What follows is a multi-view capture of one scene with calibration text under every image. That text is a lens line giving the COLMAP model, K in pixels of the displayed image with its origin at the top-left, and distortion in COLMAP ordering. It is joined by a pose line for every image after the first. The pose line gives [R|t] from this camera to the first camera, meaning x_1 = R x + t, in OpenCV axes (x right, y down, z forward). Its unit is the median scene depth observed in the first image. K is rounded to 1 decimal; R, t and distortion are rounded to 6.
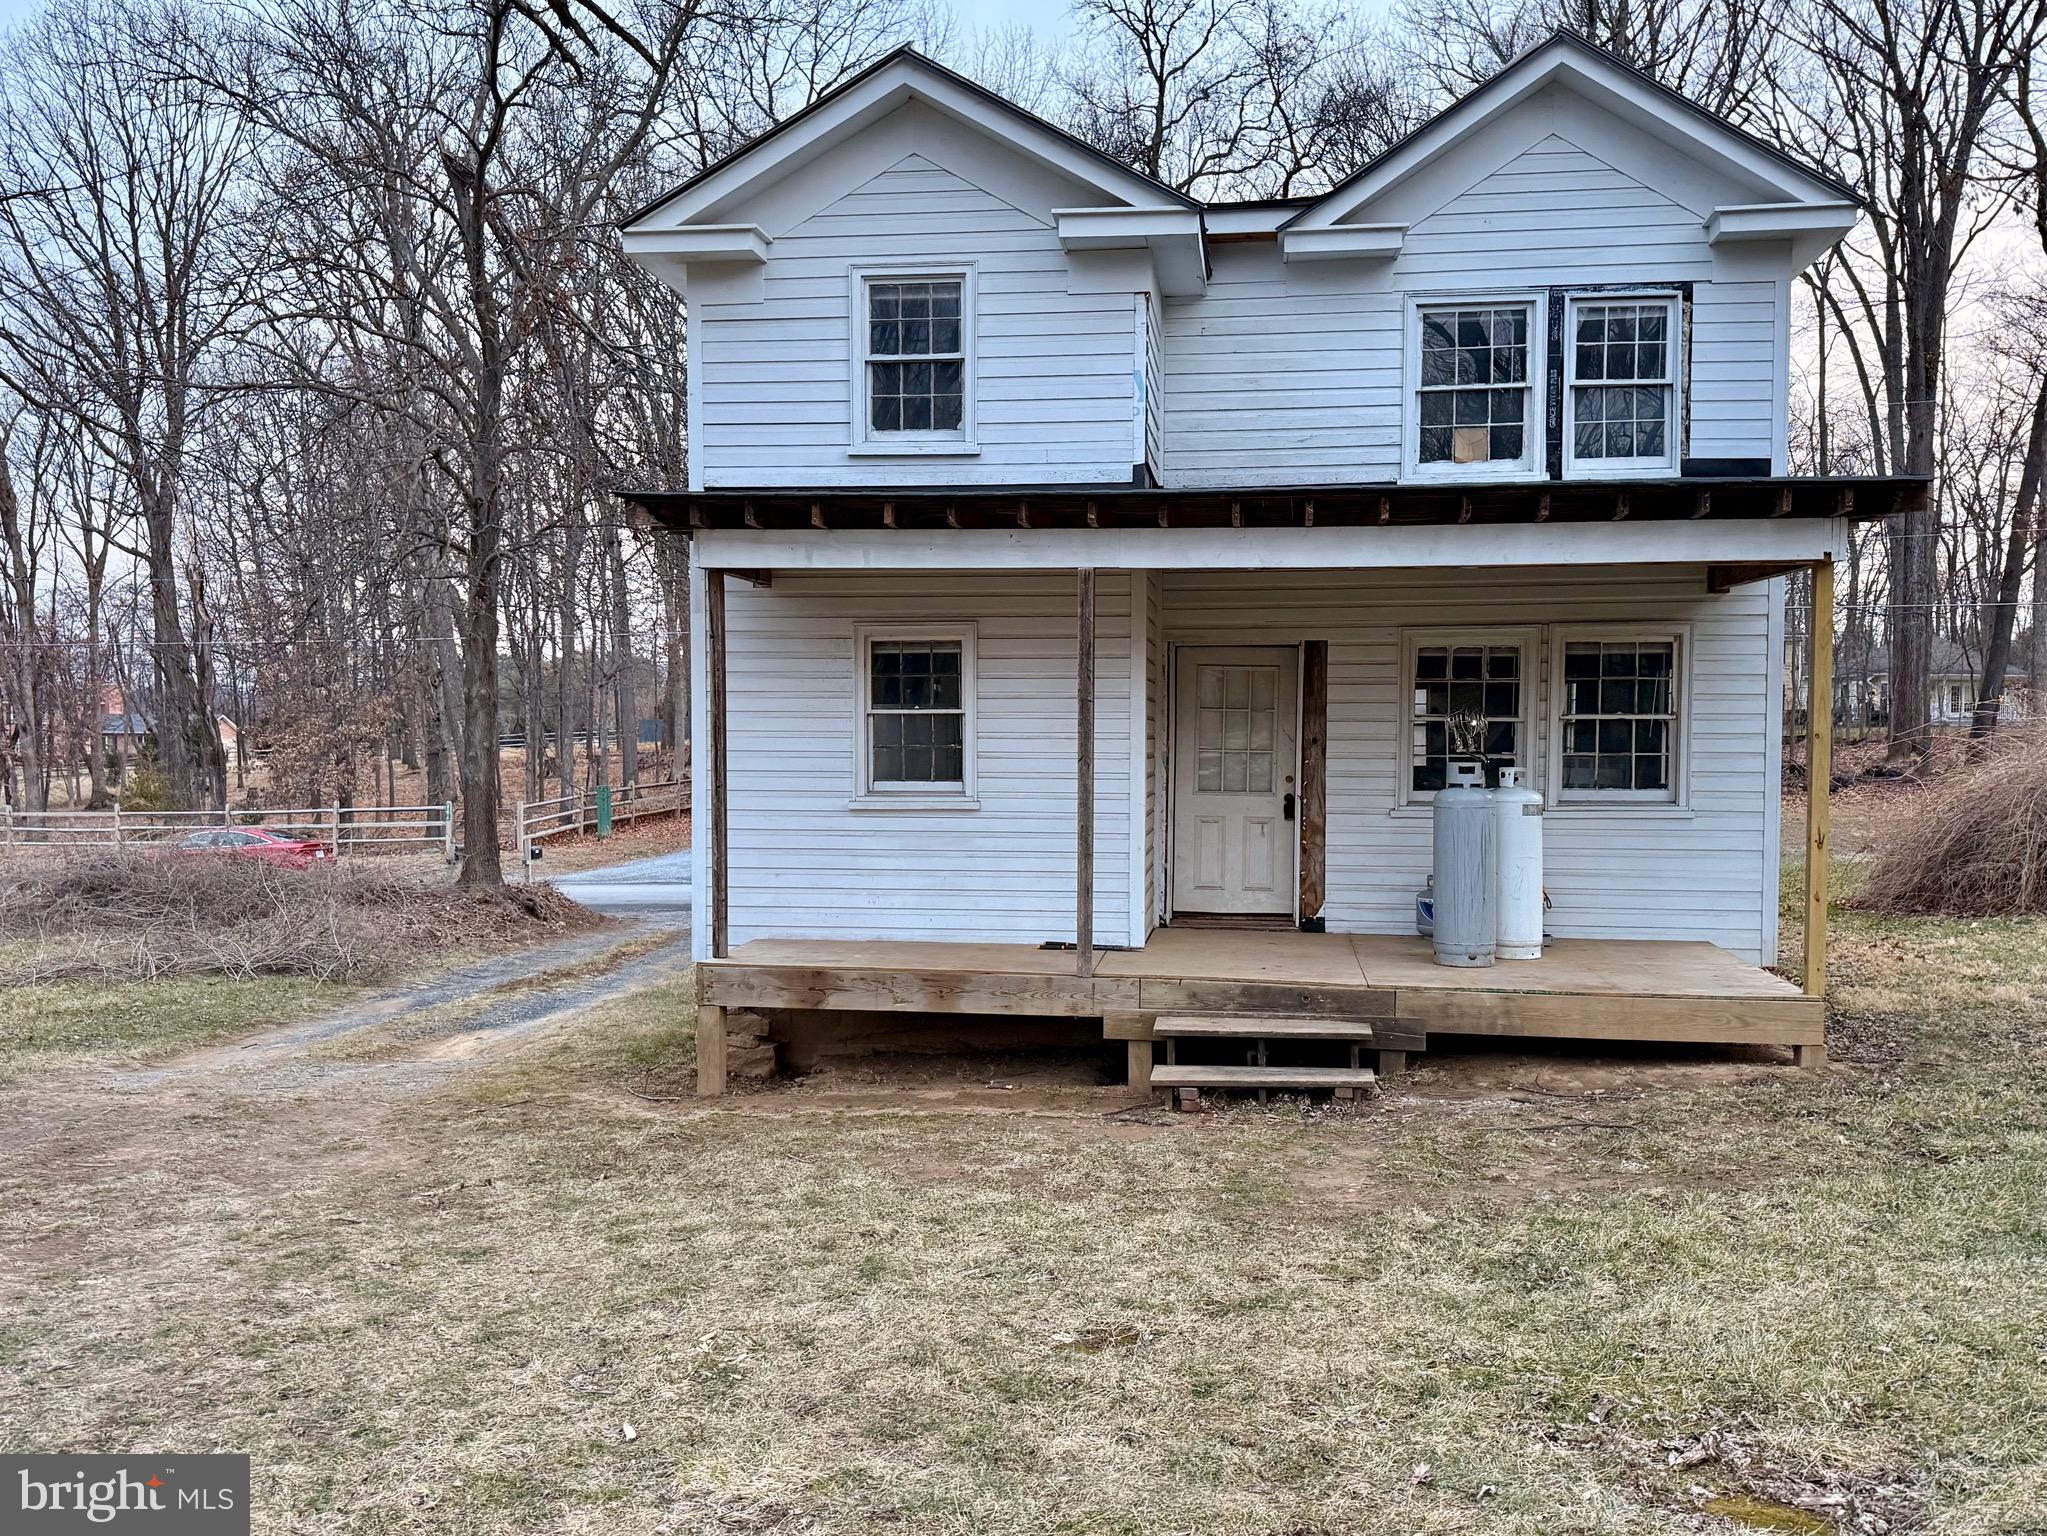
lens RADIAL K [[1575.3, 0, 1037.6], [0, 1575.3, 793.8], [0, 0, 1]] dist [0.148286, -0.263172]
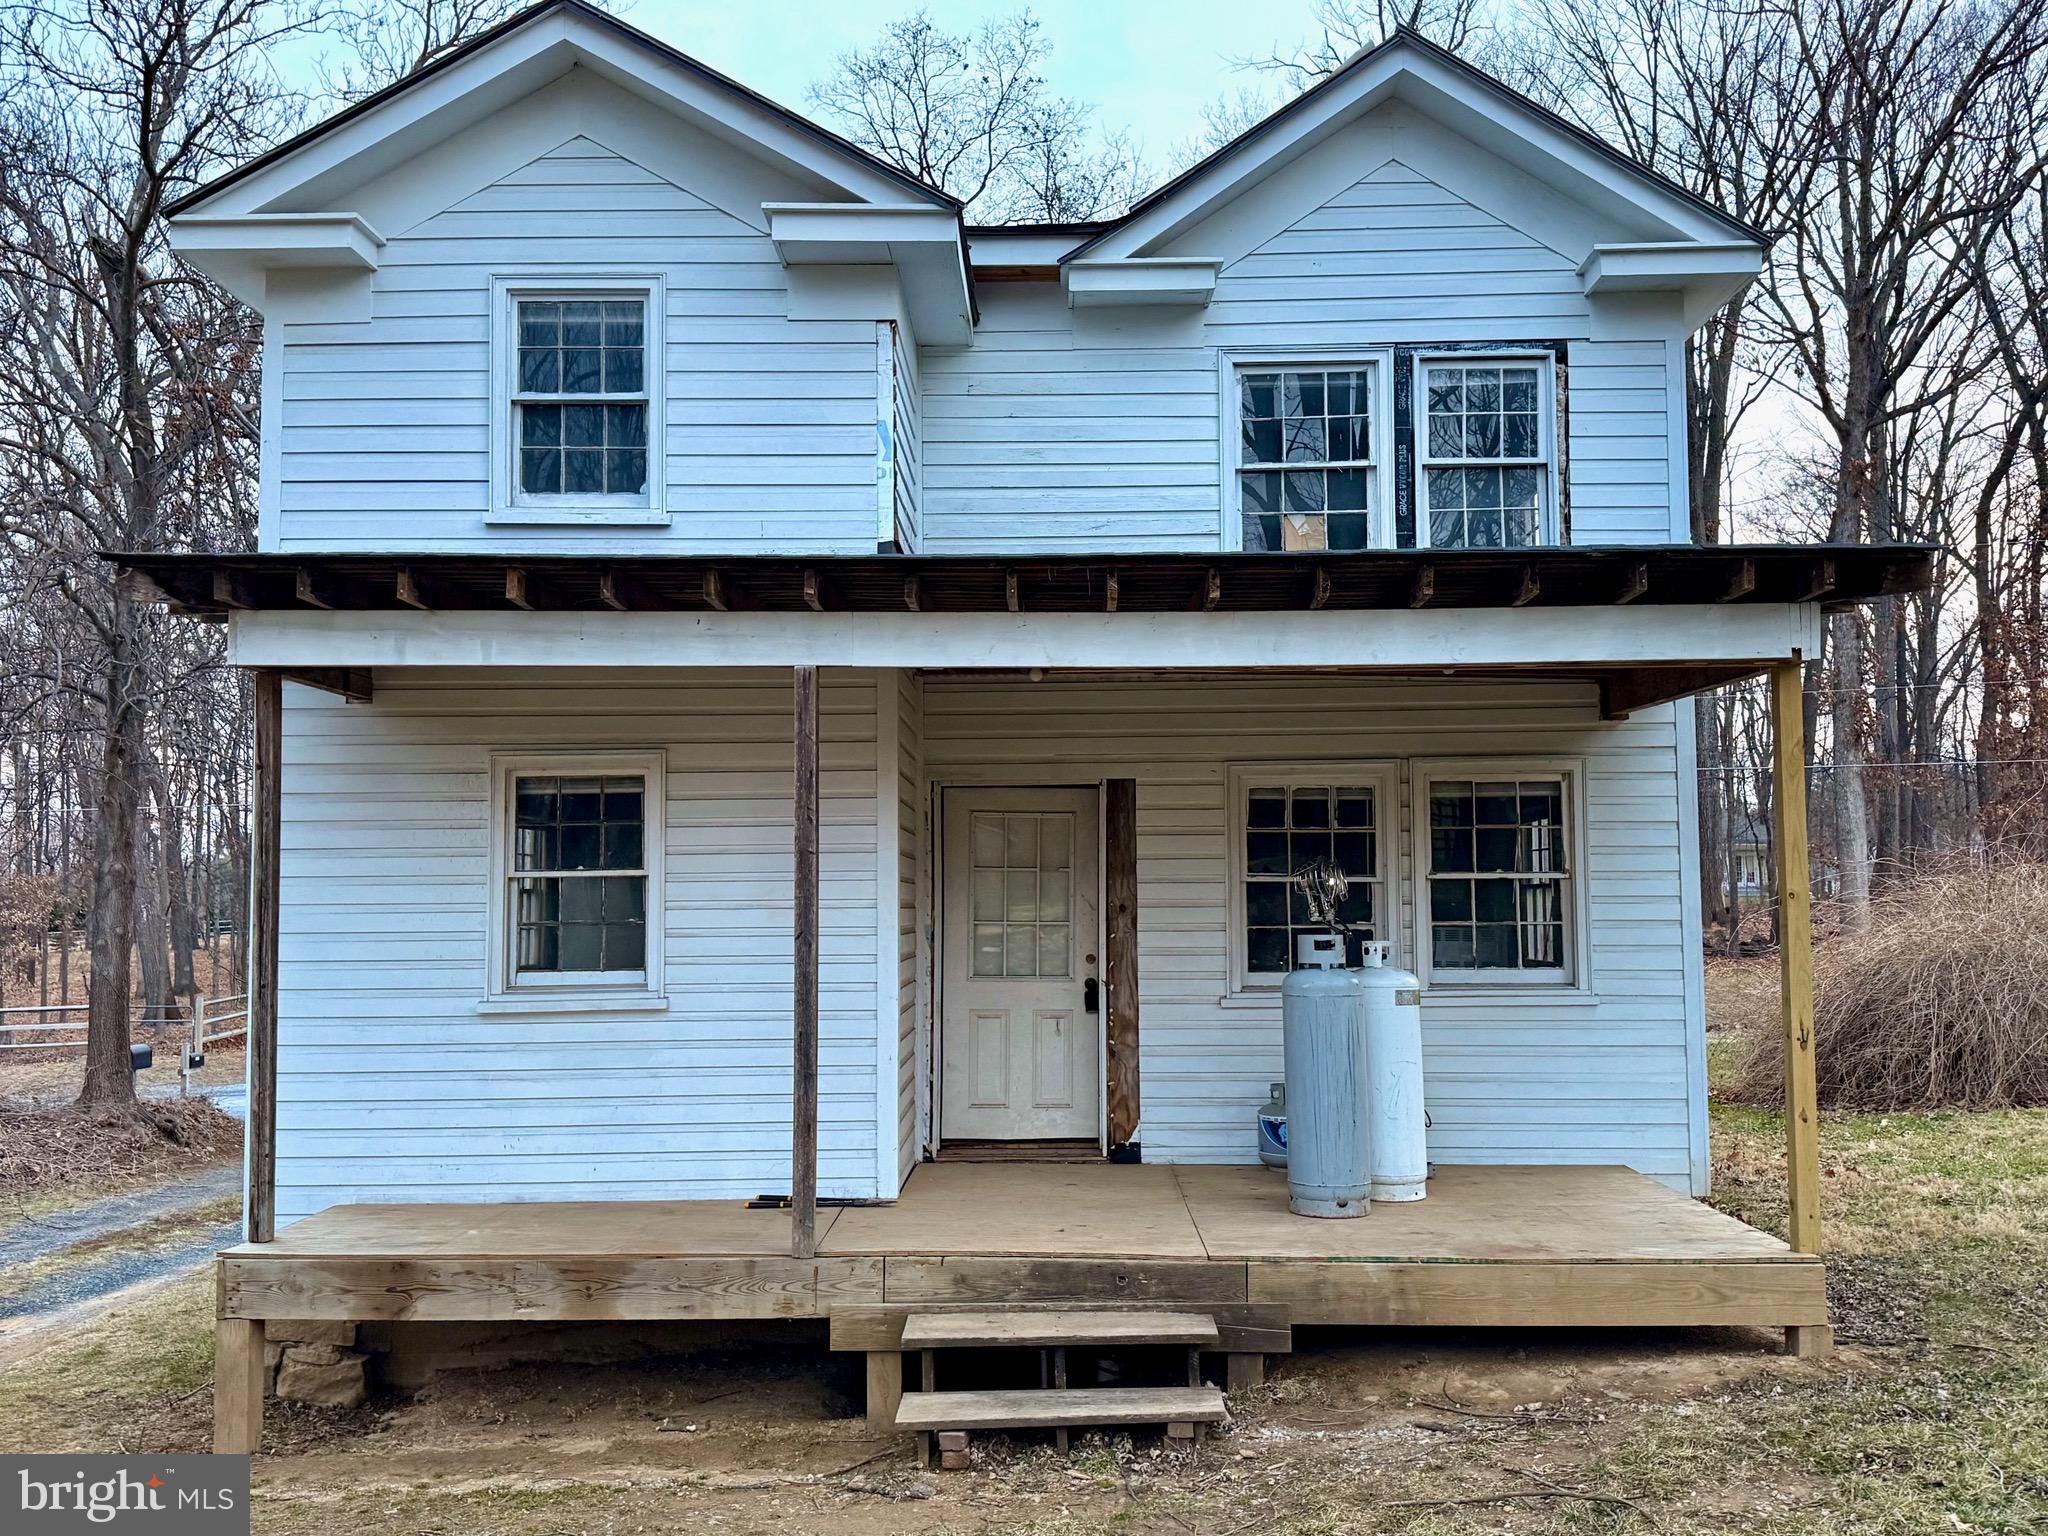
lens RADIAL K [[1576.0, 0, 1038.1], [0, 1576.0, 793.8], [0, 0, 1]] dist [0.148286, -0.263172]
pose [[0.991681, -0.000851, 0.128720, 0.038028], [0.015175, 0.993778, -0.110342, -0.005148], [-0.127825, 0.111378, 0.985523, 0.258182]]
